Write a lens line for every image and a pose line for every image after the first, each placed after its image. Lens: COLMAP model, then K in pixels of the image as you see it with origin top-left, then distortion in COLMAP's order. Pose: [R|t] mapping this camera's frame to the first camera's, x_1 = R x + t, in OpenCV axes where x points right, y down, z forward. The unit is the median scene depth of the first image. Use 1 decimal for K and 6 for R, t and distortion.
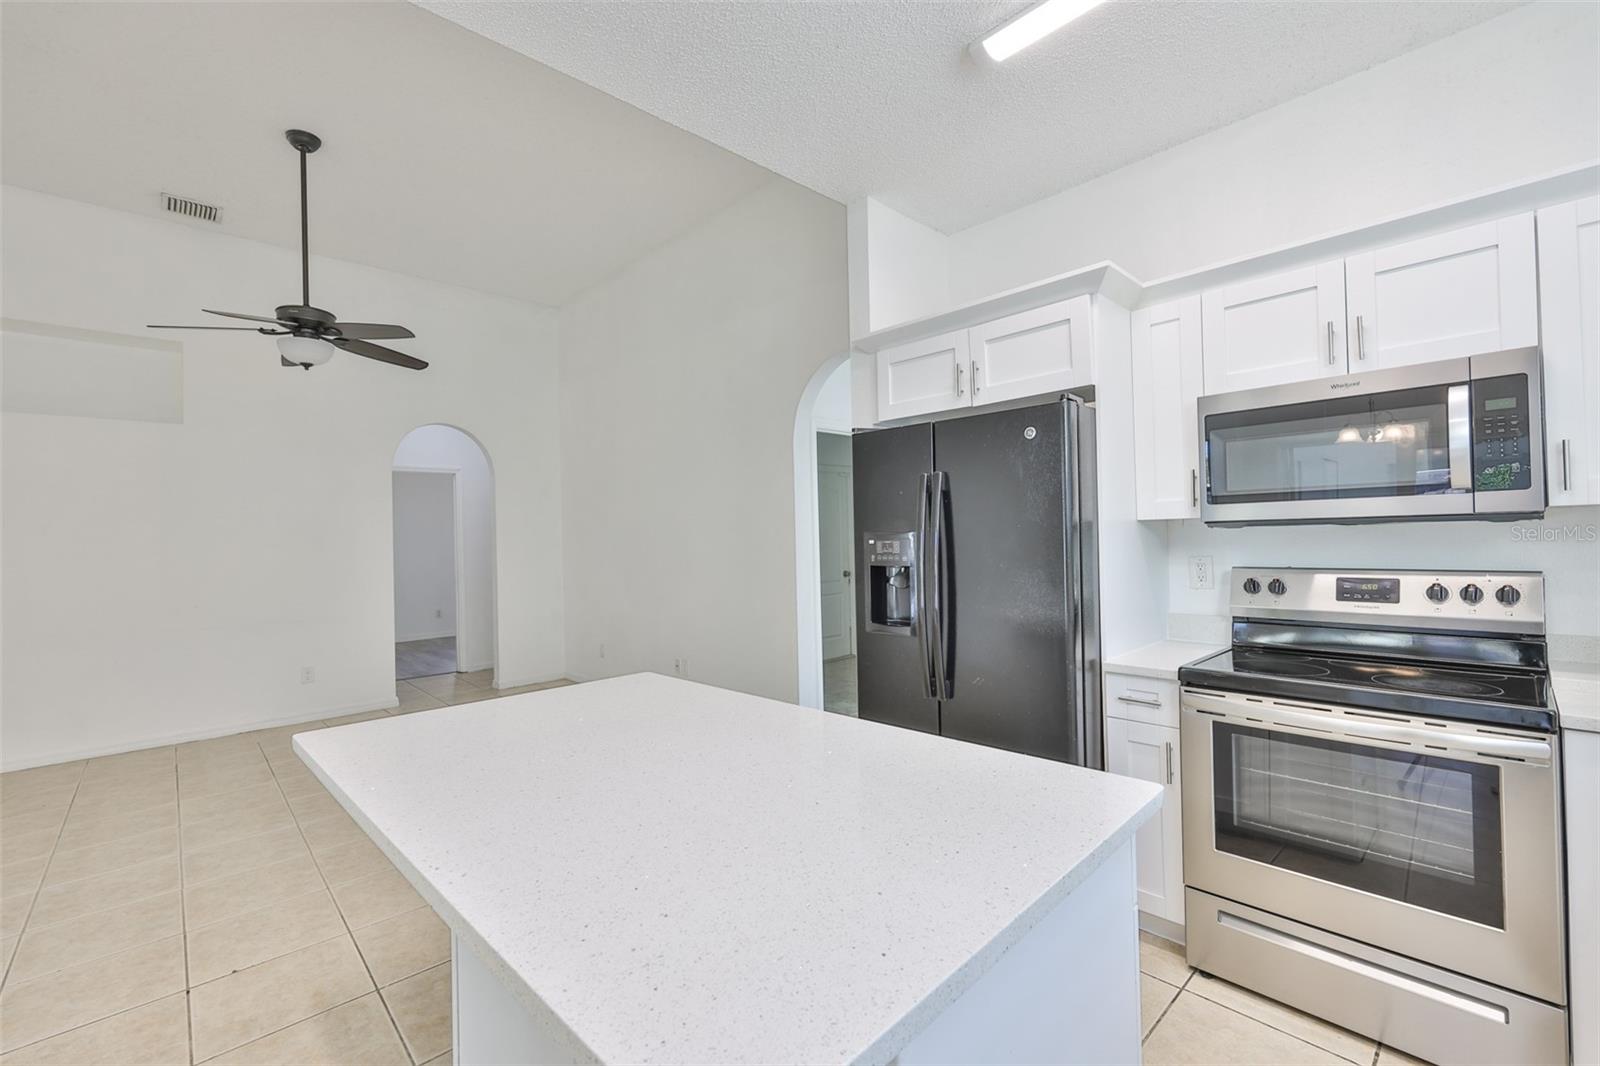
lens RADIAL K [[682.0, 0, 804.4], [0, 682.0, 531.9], [0, 0, 1]] dist [-0.002259, 0.000184]
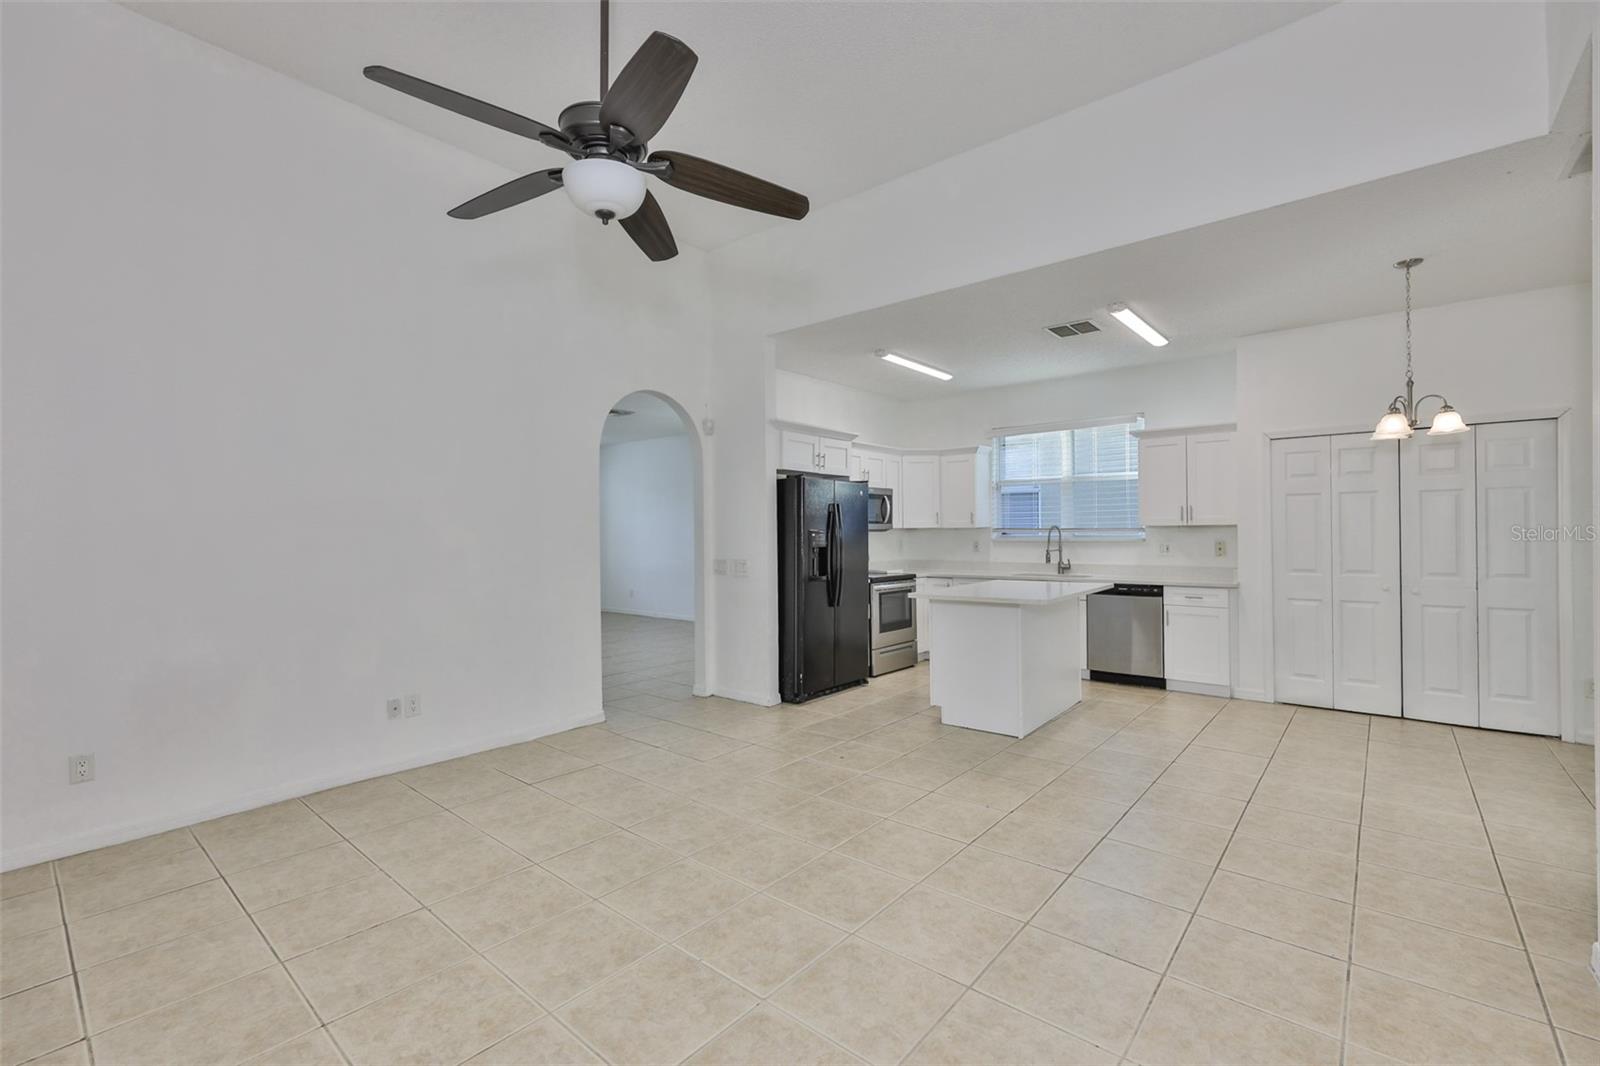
lens RADIAL K [[682.0, 0, 804.4], [0, 682.0, 531.9], [0, 0, 1]] dist [-0.002259, 0.000184]
pose [[-0.114429, 0.026475, 0.993079, -1.348695], [0.003196, 0.999649, -0.026282, 0.041887], [-0.993426, 0.000167, -0.114473, 0.919571]]
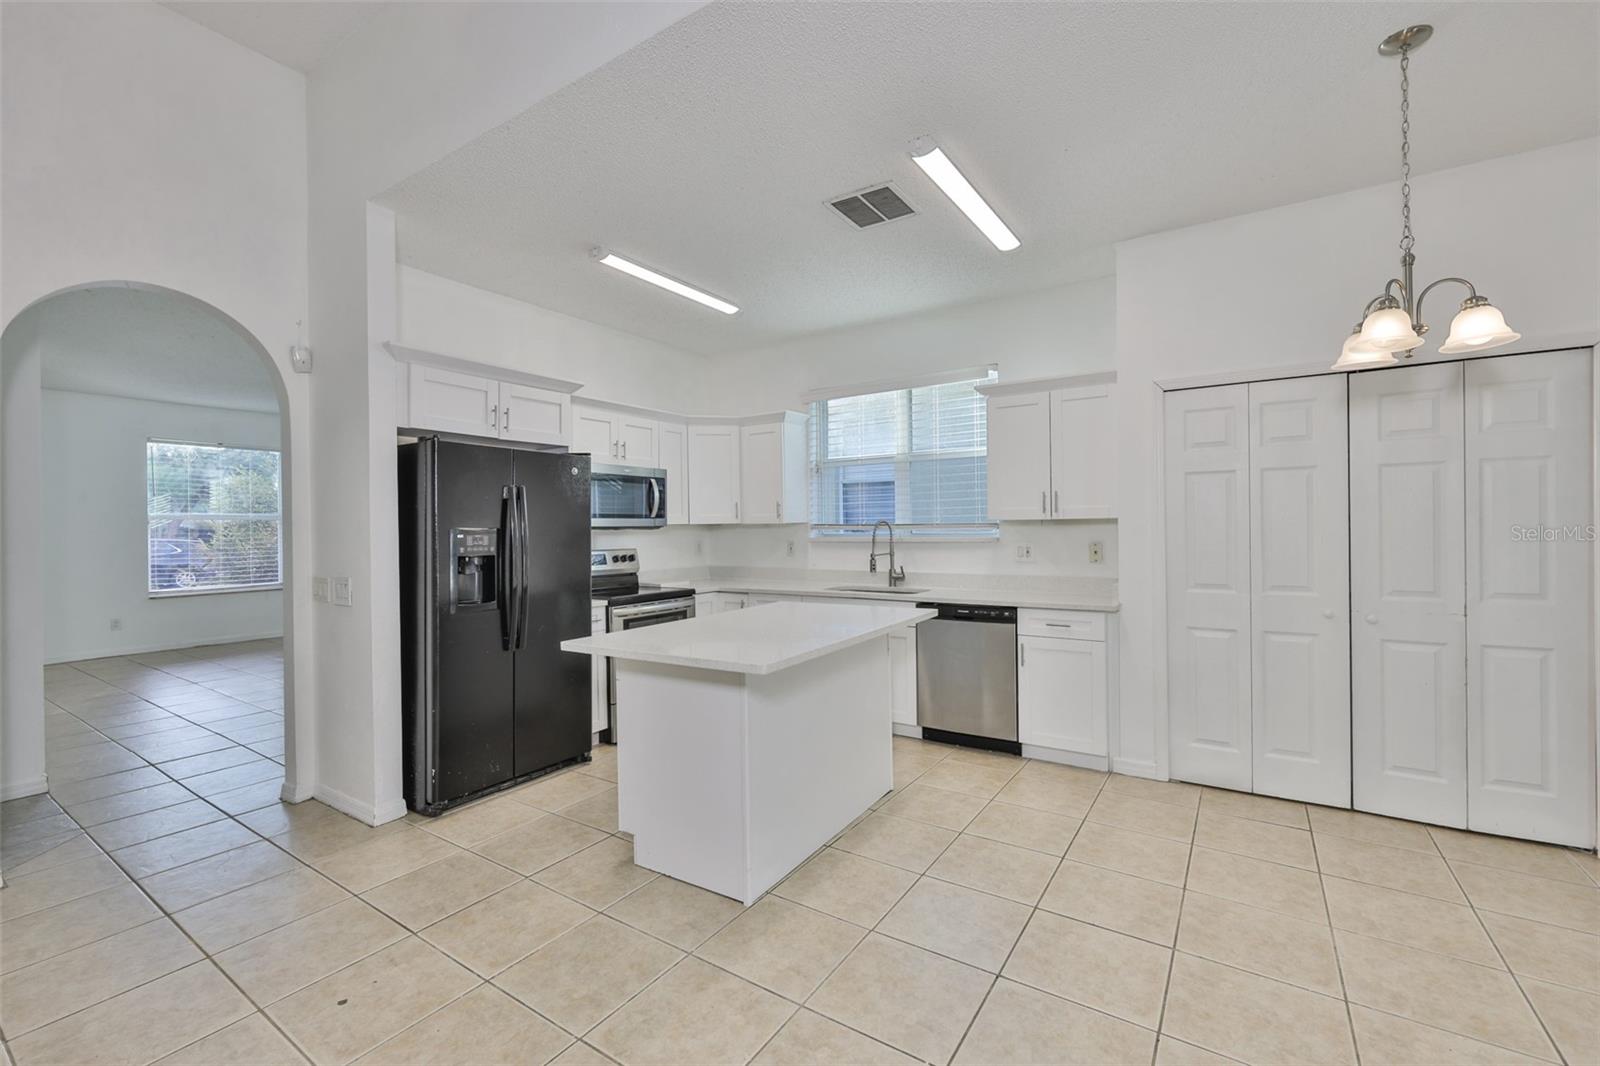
lens RADIAL K [[665.8, 0, 800.8], [0, 665.8, 530.5], [0, 0, 1]] dist [-0.001318, 0.000130]
pose [[-0.227586, 0.022993, 0.973487, -0.850937], [0.009770, 0.999725, -0.021328, 0.025620], [-0.973709, 0.004657, -0.227748, 0.507201]]
